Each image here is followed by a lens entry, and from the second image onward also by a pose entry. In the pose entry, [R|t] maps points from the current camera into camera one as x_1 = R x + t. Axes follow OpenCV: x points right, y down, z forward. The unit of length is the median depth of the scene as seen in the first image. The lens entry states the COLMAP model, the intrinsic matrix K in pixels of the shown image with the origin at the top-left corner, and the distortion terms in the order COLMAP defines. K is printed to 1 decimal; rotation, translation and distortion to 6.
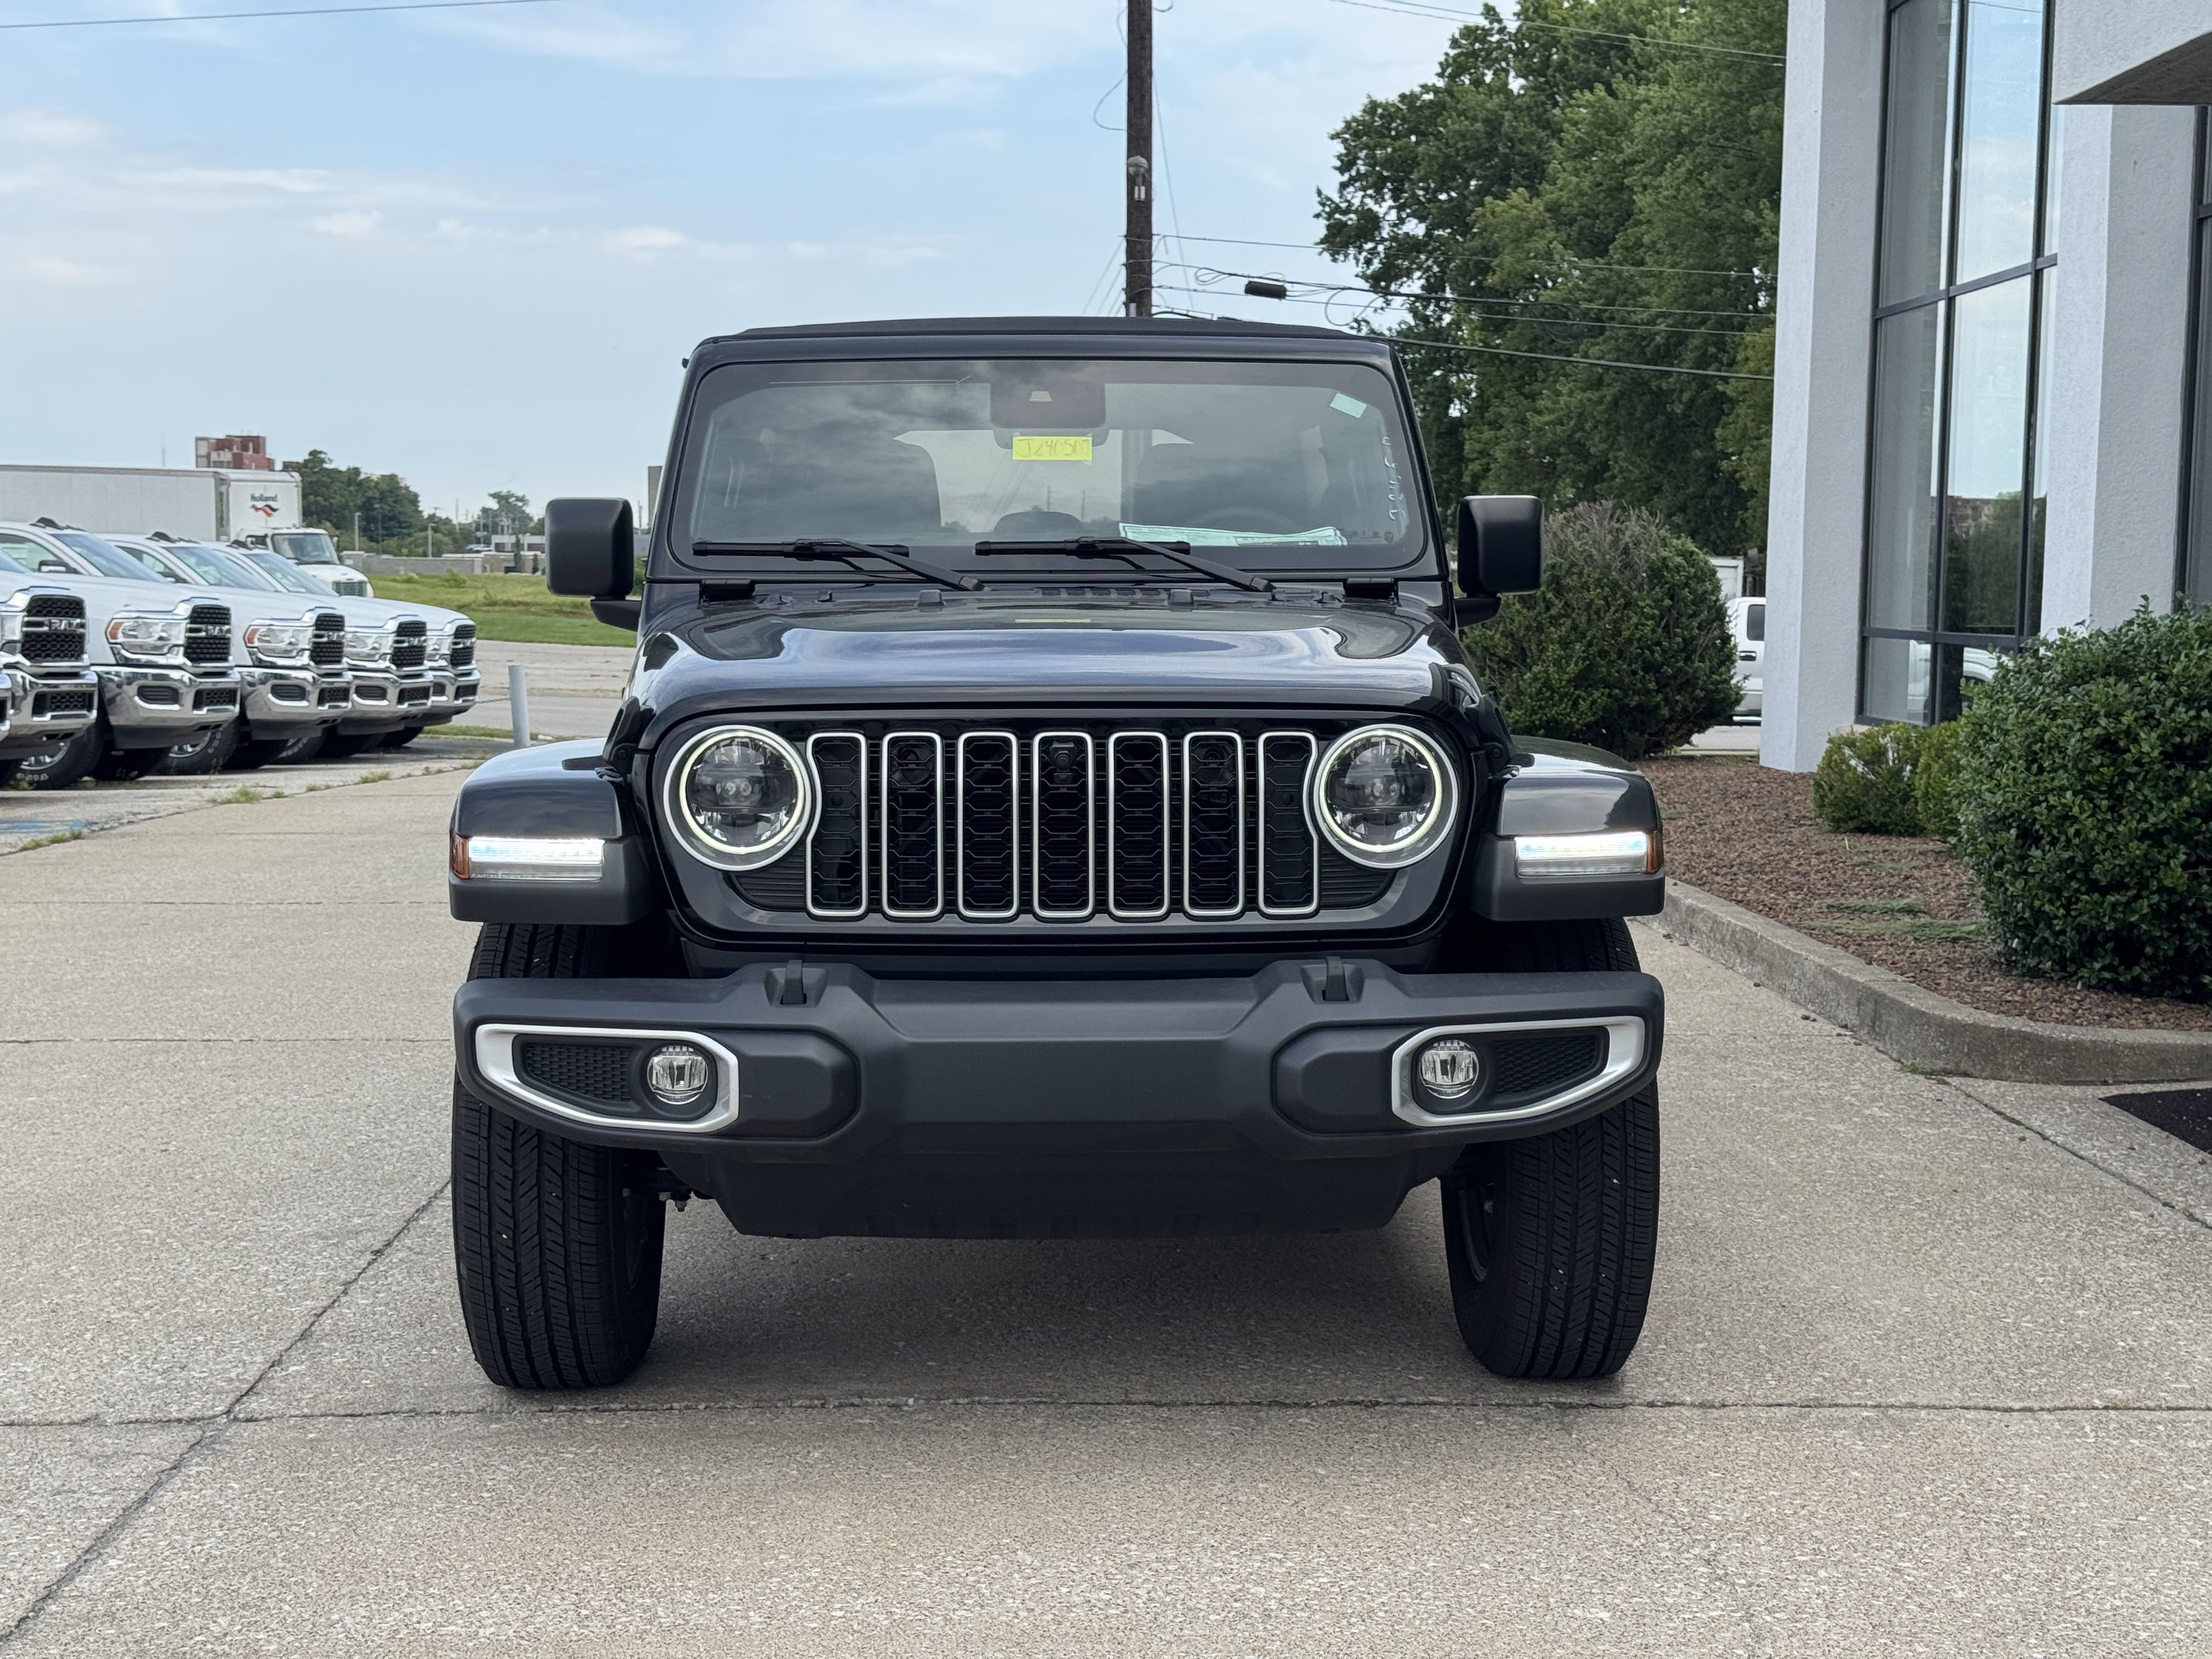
lens RADIAL K [[3078.7, 0, 1113.4], [0, 3078.7, 843.0], [0, 0, 1]] dist [0.195661, -0.427298]
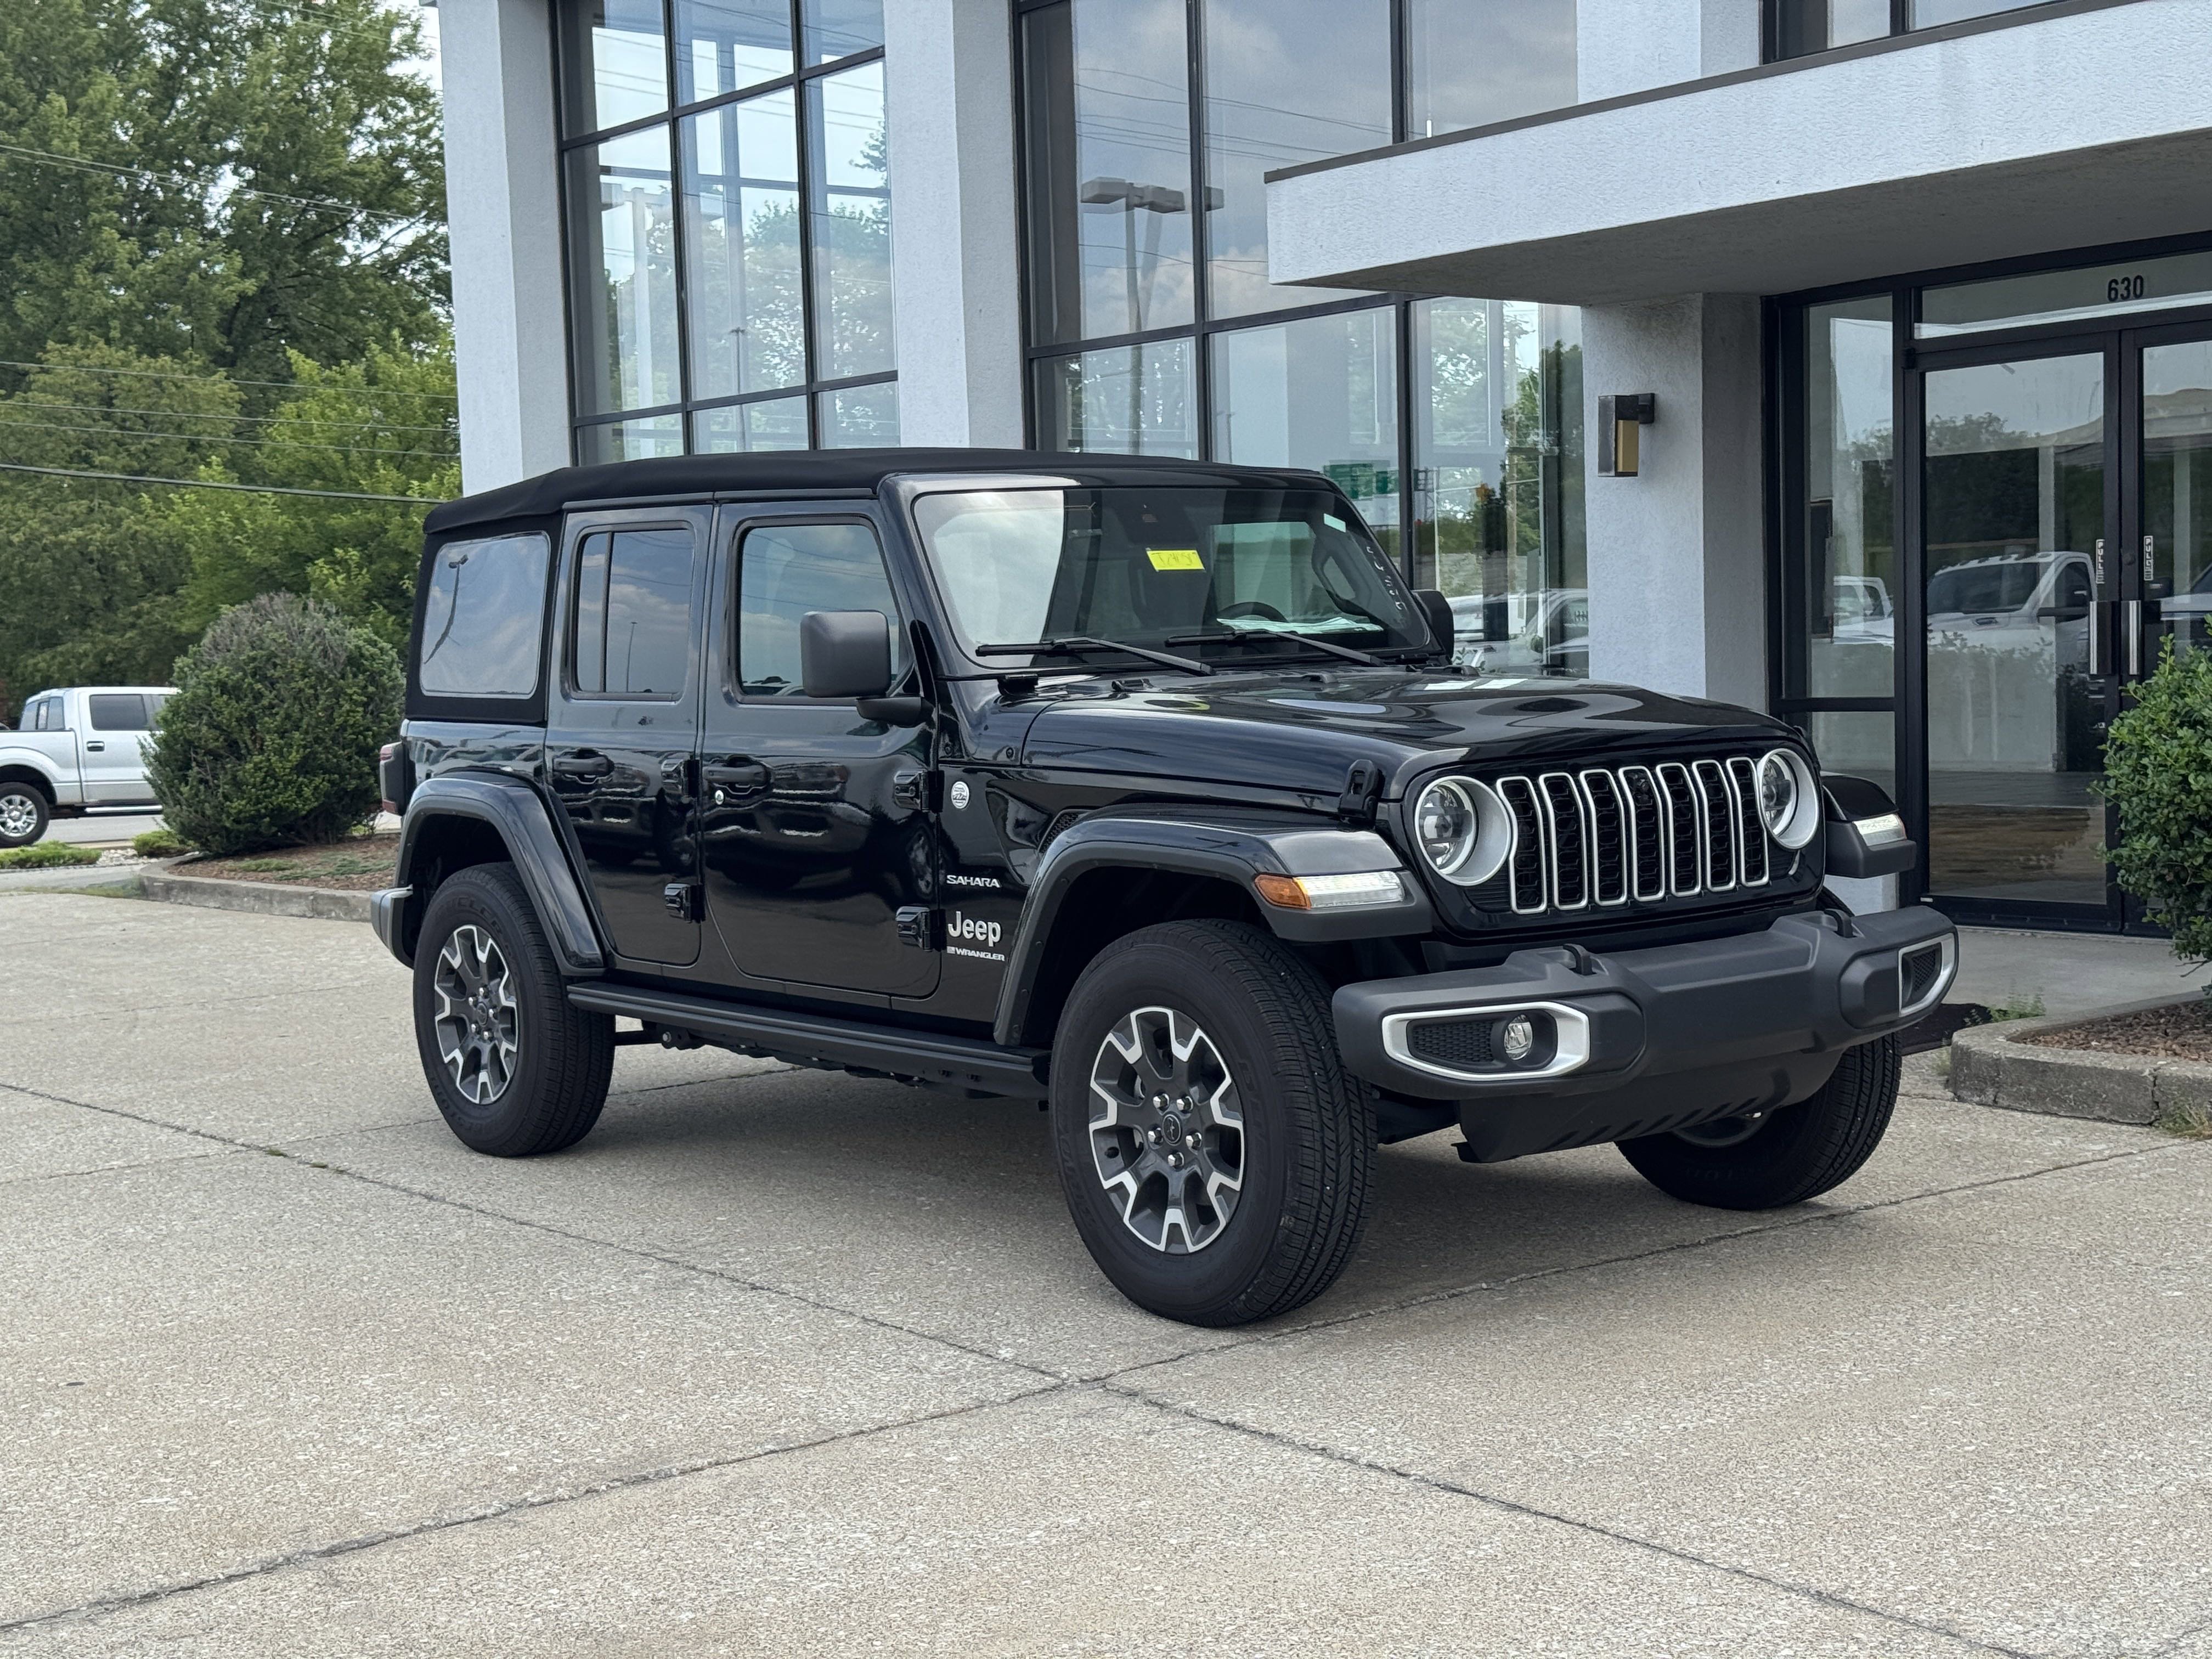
lens RADIAL K [[3078.7, 0, 1113.4], [0, 3078.7, 843.0], [0, 0, 1]] dist [0.195661, -0.427298]
pose [[0.803520, -0.071704, 0.590944, -0.955919], [0.087437, 0.996168, 0.001983, -0.023156], [-0.588821, 0.050077, 0.806710, 0.023649]]
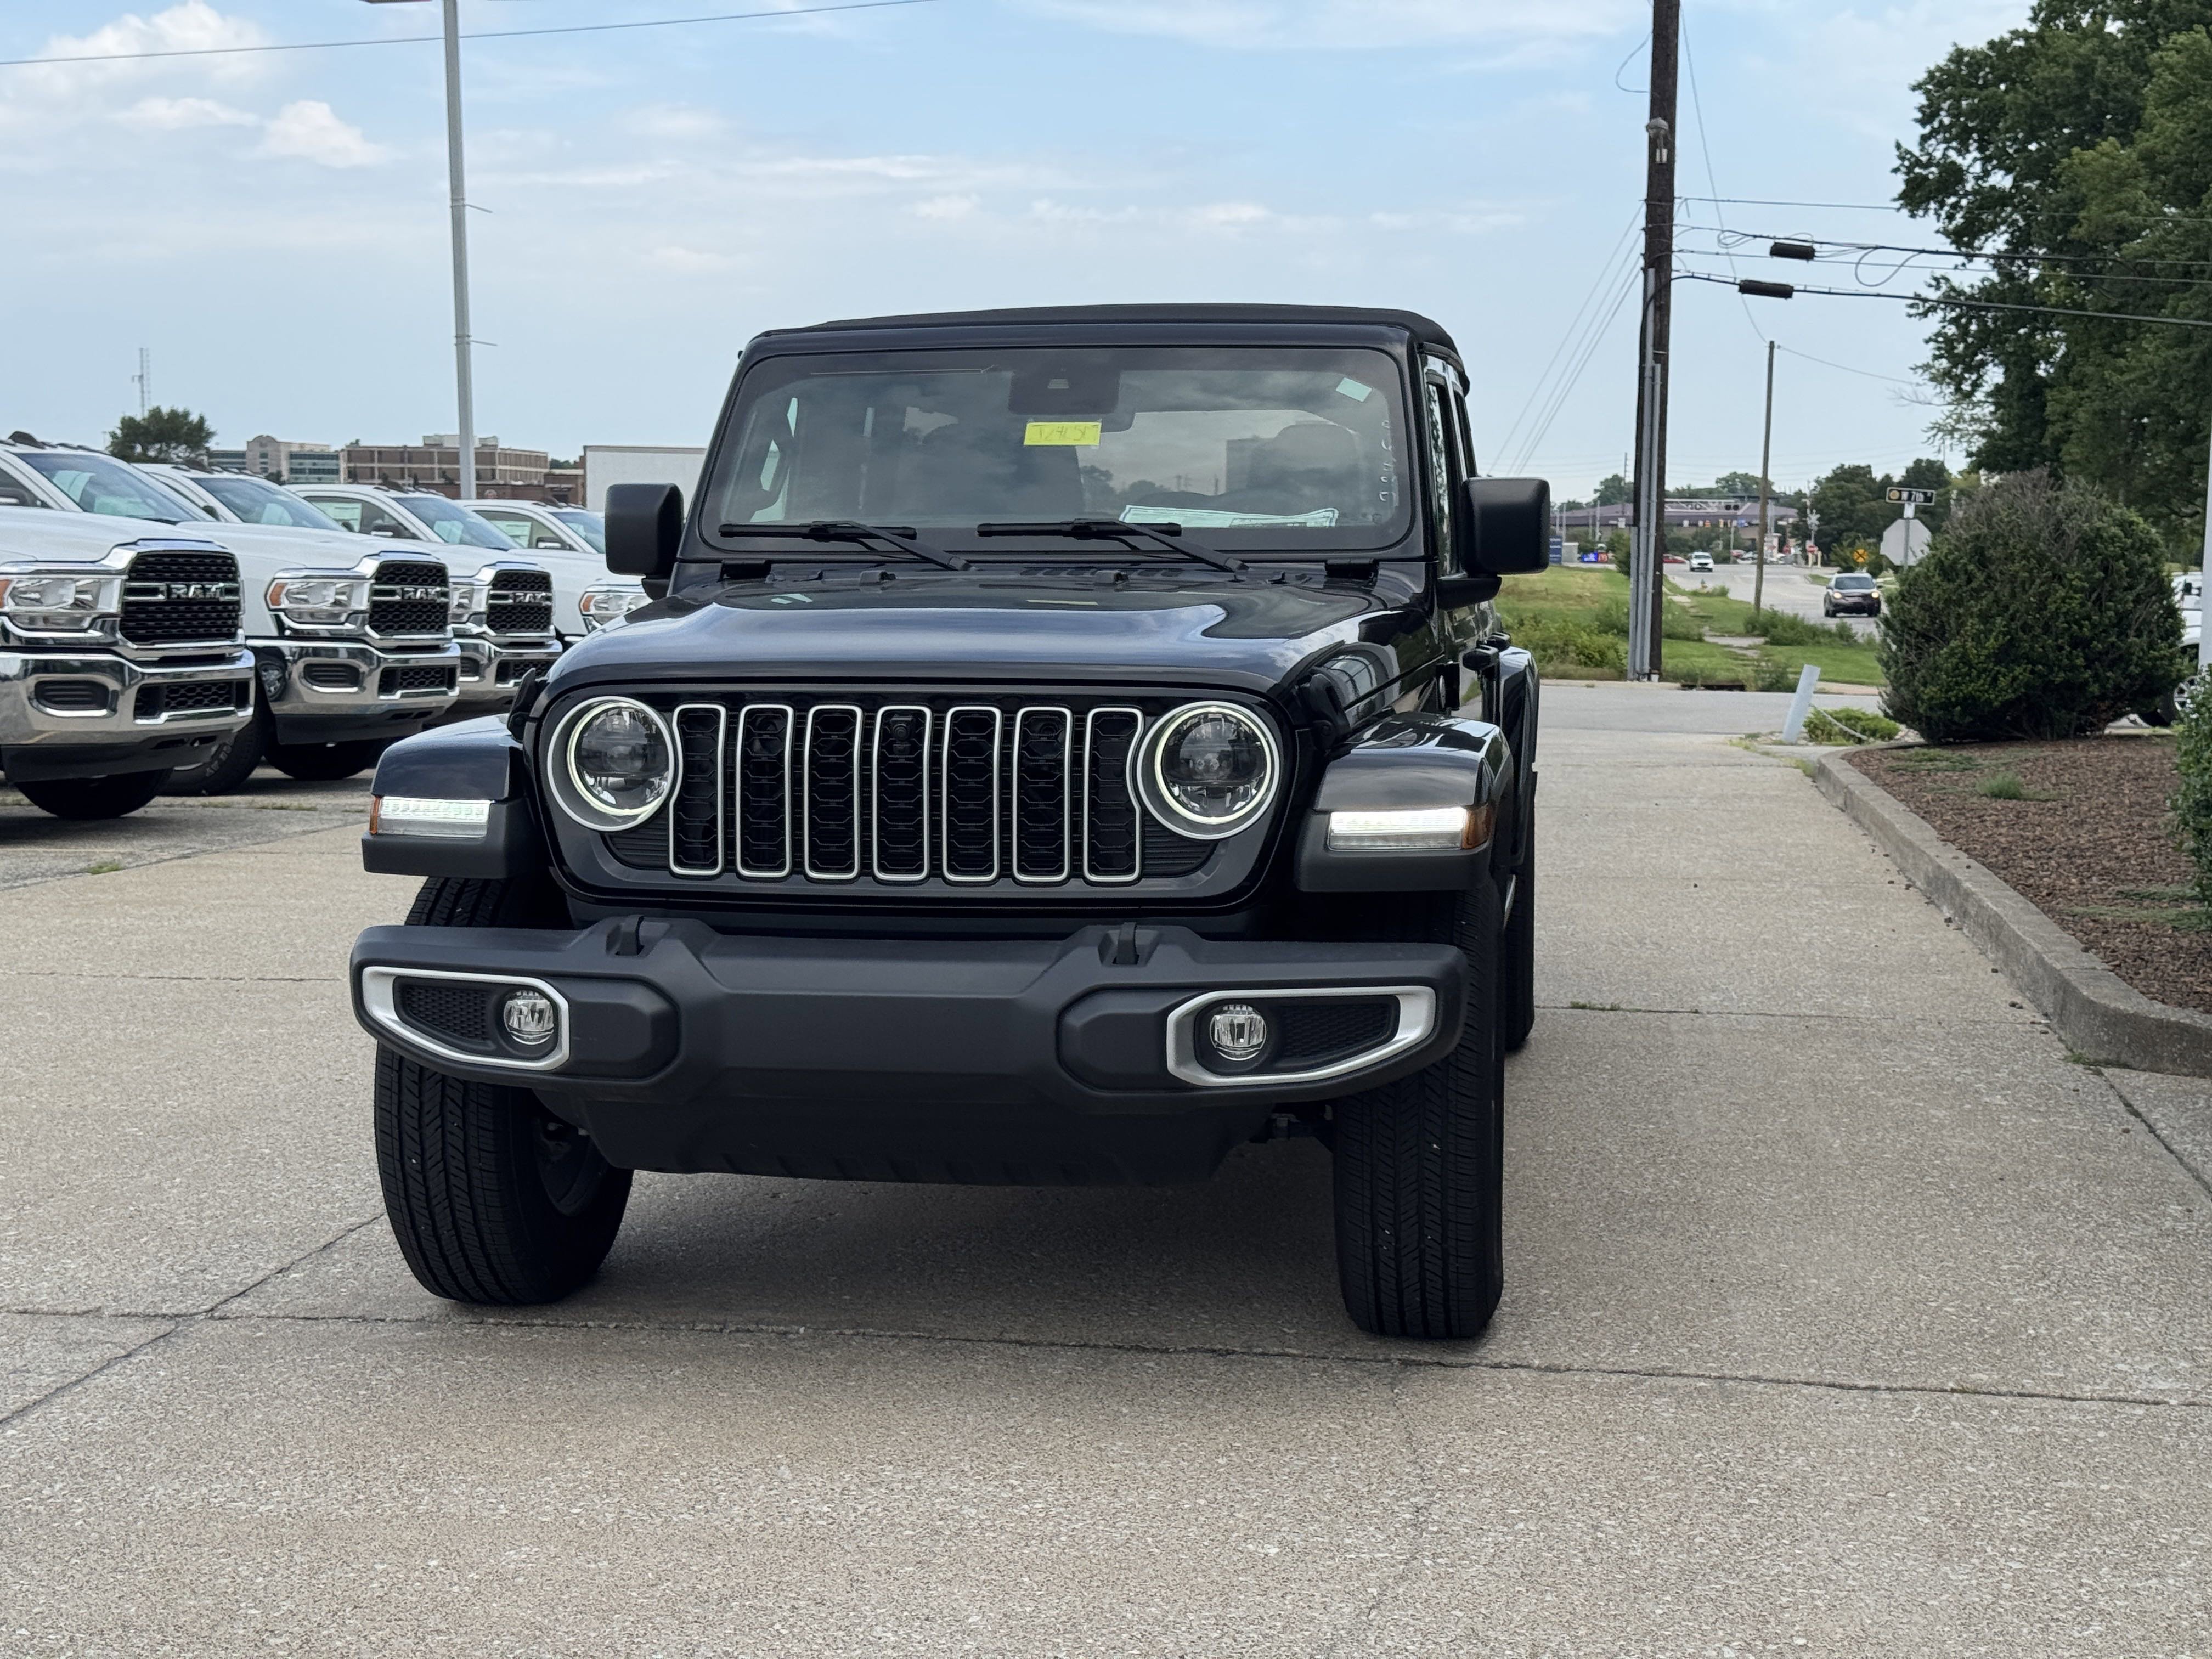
lens RADIAL K [[3078.7, 0, 1113.4], [0, 3078.7, 843.0], [0, 0, 1]] dist [0.195661, -0.427298]
pose [[0.982462, 0.017791, -0.185612, 0.235907], [-0.016039, 0.999812, 0.010935, -0.001403], [0.185772, -0.007766, 0.982562, -0.029379]]
